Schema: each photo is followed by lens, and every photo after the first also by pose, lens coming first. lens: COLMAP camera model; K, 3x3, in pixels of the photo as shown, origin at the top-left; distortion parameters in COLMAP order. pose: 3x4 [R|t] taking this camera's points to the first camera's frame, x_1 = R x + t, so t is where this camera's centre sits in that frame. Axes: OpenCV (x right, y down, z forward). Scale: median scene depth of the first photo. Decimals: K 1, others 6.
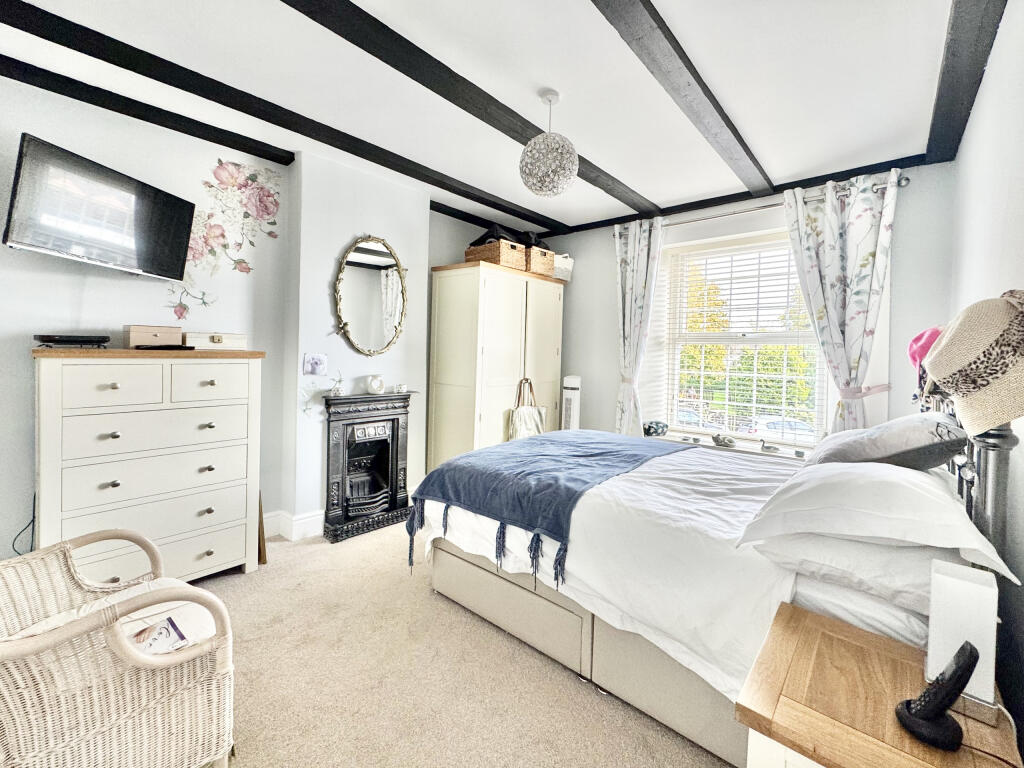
lens RADIAL K [[496.0, 0, 511.7], [0, 496.0, 377.7], [0, 0, 1]] dist [-0.000671, -0.000025]
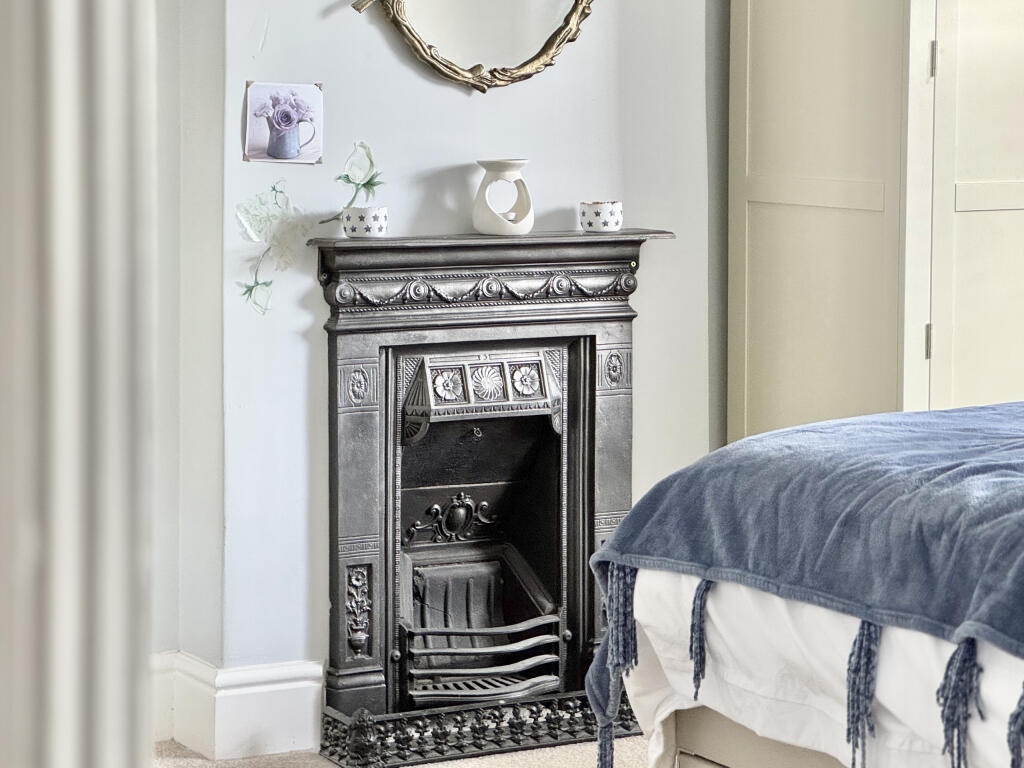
lens RADIAL K [[2363.3, 0, 512.0], [0, 2363.3, 384.0], [0, 0, 1]] dist [-0.714030, 11.886940]
pose [[0.958996, 0.014214, -0.283061, 0.083171], [0.005673, 0.997579, 0.069312, 0.025504], [0.283361, -0.068076, 0.956594, -0.188901]]
